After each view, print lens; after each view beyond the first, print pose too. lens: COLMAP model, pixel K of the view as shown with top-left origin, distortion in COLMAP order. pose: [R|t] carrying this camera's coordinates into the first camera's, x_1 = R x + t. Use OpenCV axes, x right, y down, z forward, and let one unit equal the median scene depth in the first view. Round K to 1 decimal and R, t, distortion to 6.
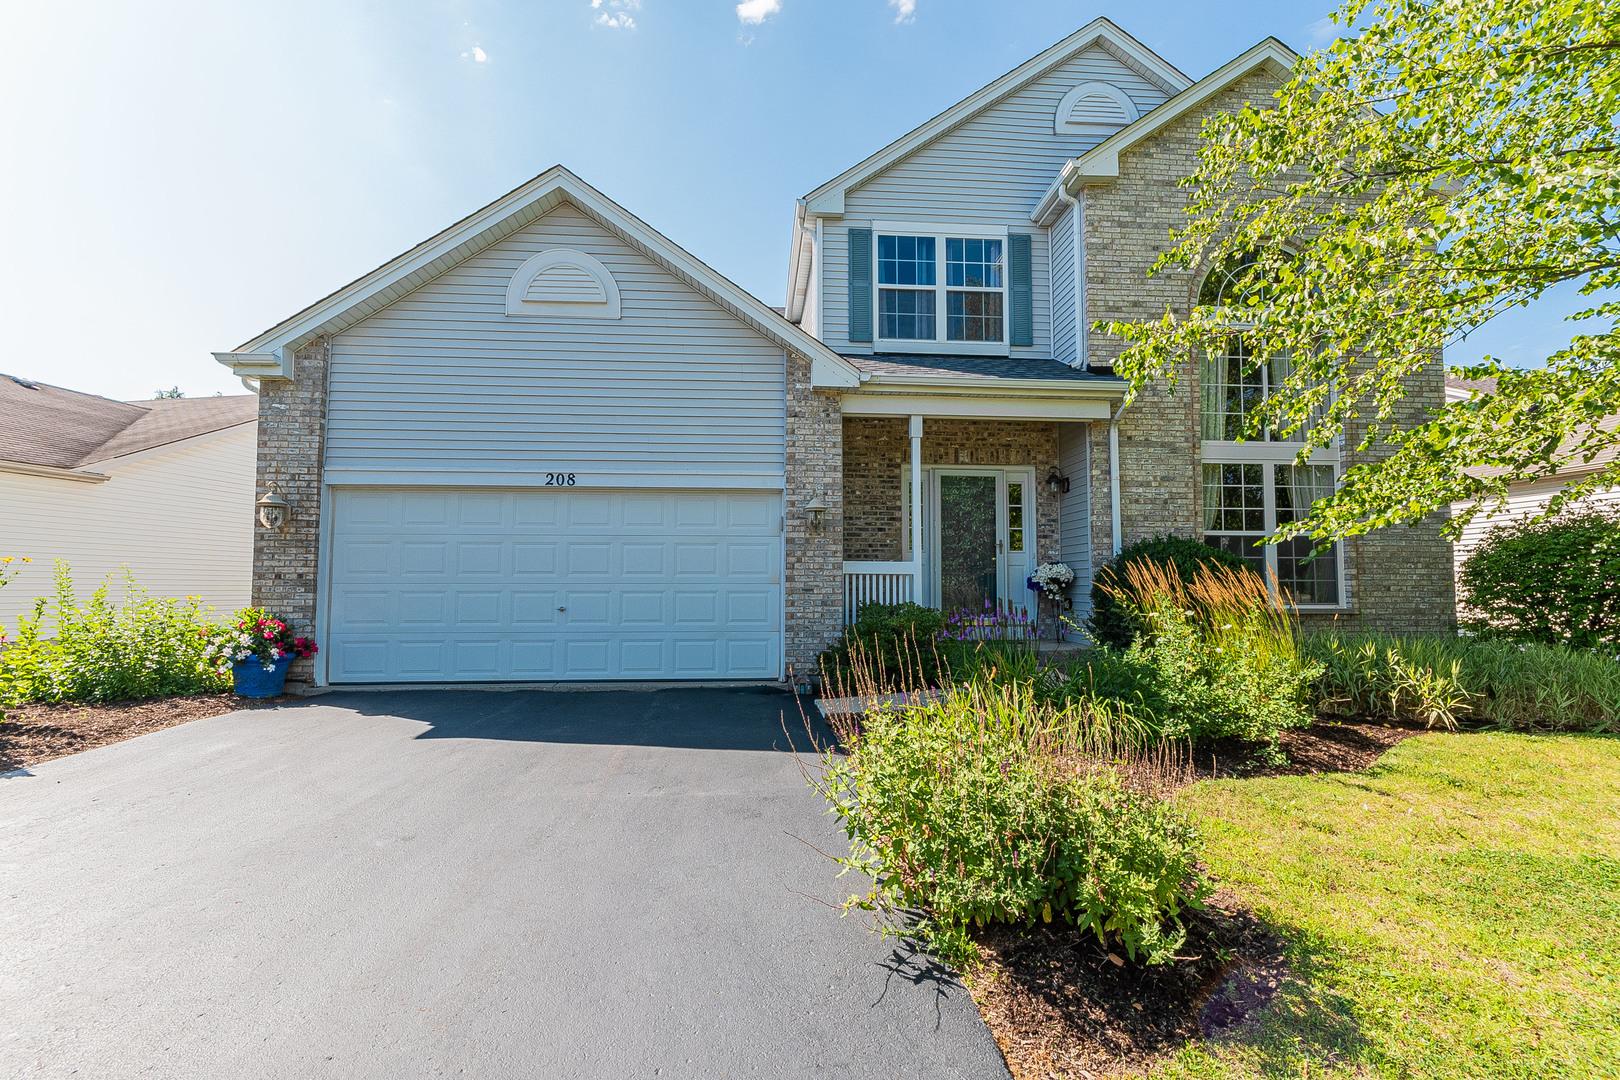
lens RADIAL K [[716.7, 0, 810.0], [0, 716.7, 540.0], [0, 0, 1]] dist [-0.002338, 0.000023]
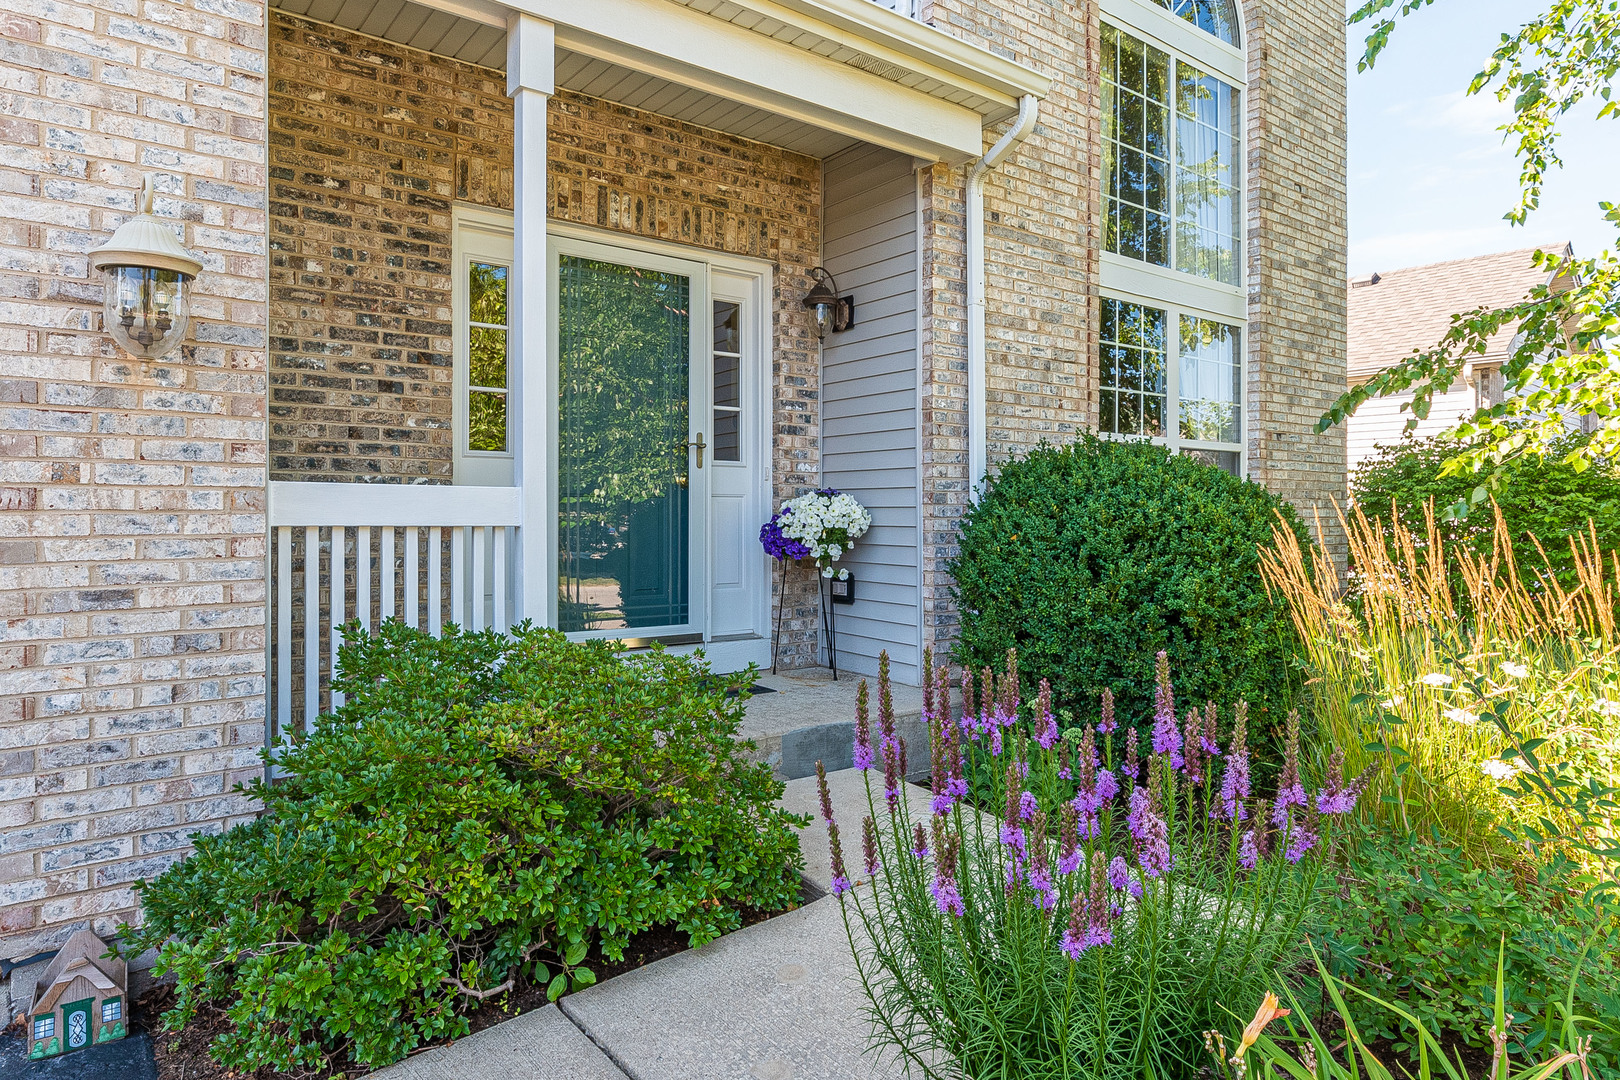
lens RADIAL K [[983.1, 0, 807.0], [0, 983.1, 512.4], [0, 0, 1]] dist [0.000656, -0.001799]
pose [[0.838842, 0.000300, 0.544375, 0.013103], [-0.036711, 0.997755, 0.056018, 0.011885], [-0.543136, -0.066975, 0.836969, 0.531088]]
